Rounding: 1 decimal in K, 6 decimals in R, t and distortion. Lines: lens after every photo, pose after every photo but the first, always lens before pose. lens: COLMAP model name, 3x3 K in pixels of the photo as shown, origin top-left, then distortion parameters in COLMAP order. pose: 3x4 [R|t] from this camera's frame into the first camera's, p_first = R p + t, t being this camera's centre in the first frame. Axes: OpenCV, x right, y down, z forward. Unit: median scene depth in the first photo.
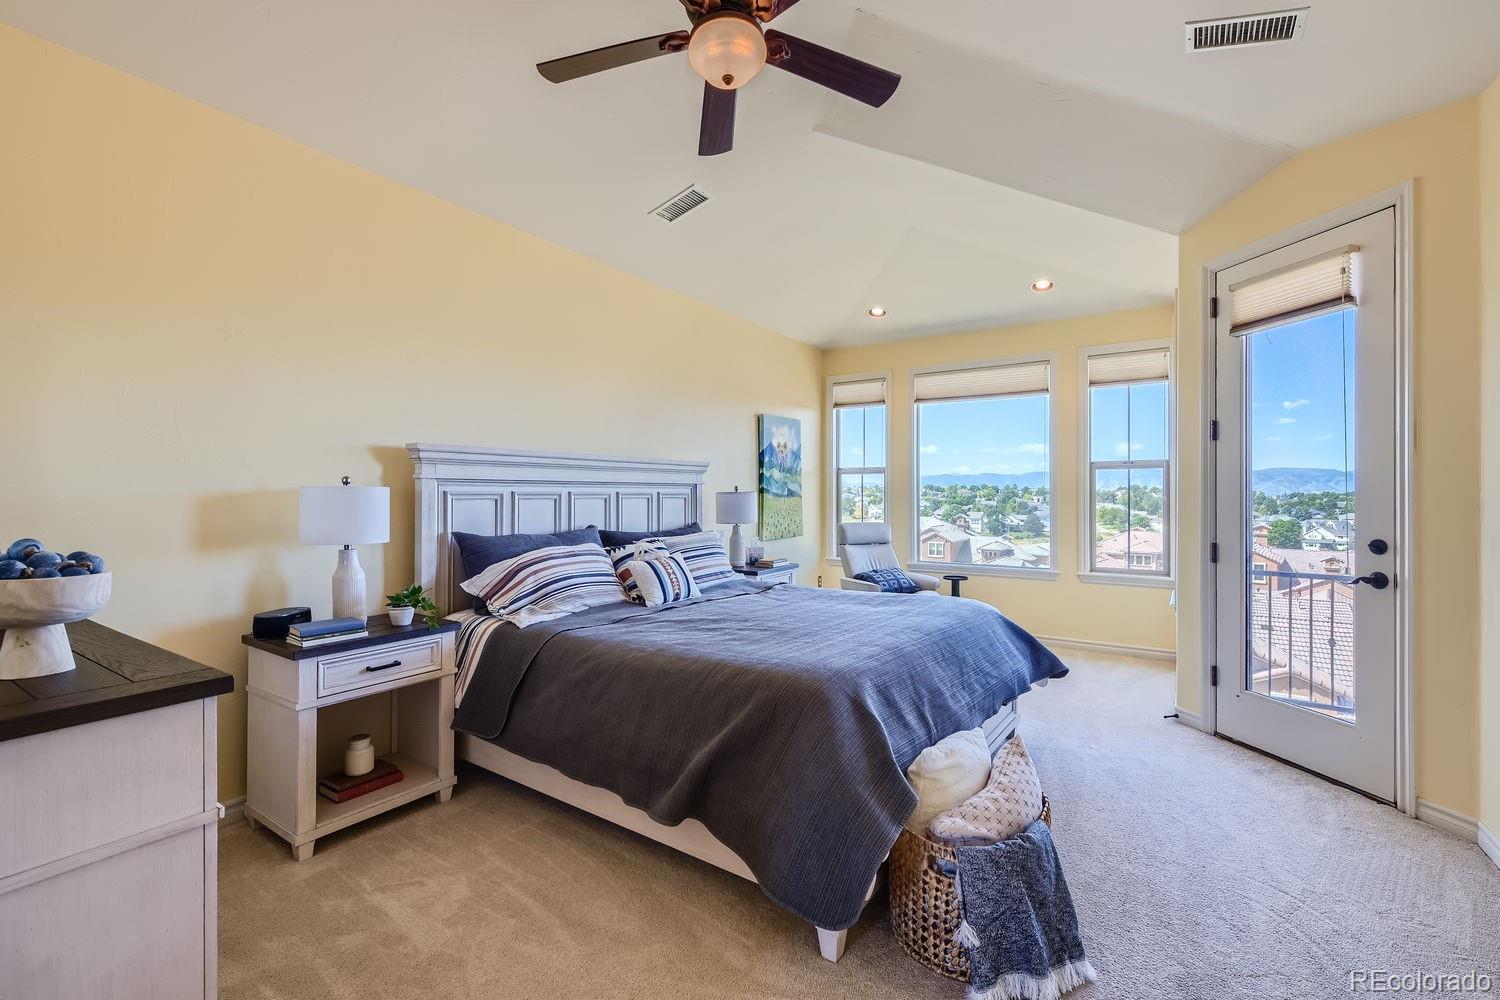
lens RADIAL K [[649.9, 0, 745.8], [0, 649.9, 492.0], [0, 0, 1]] dist [0.001935, 0.000183]
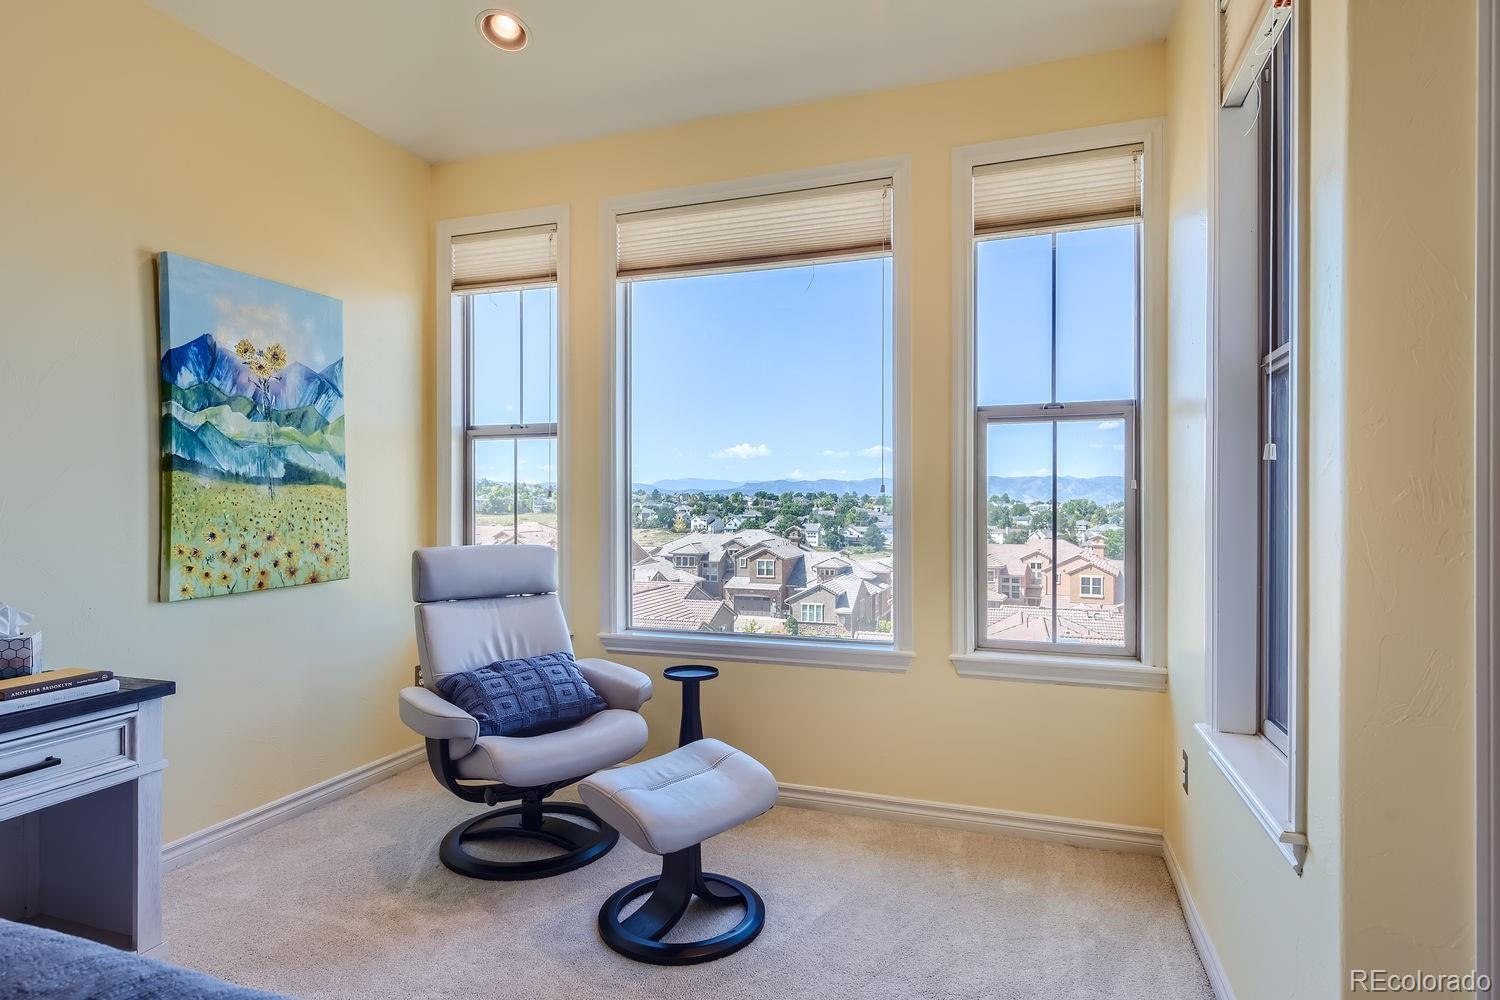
lens RADIAL K [[784.7, 0, 750.0], [0, 784.7, 500.0], [0, 0, 1]] dist [0.000565, 0.000074]
pose [[0.966436, 0.001466, 0.256902, 0.213695], [-0.001299, 0.999999, -0.000821, 0.017177], [-0.256903, 0.000459, 0.966437, 0.460710]]
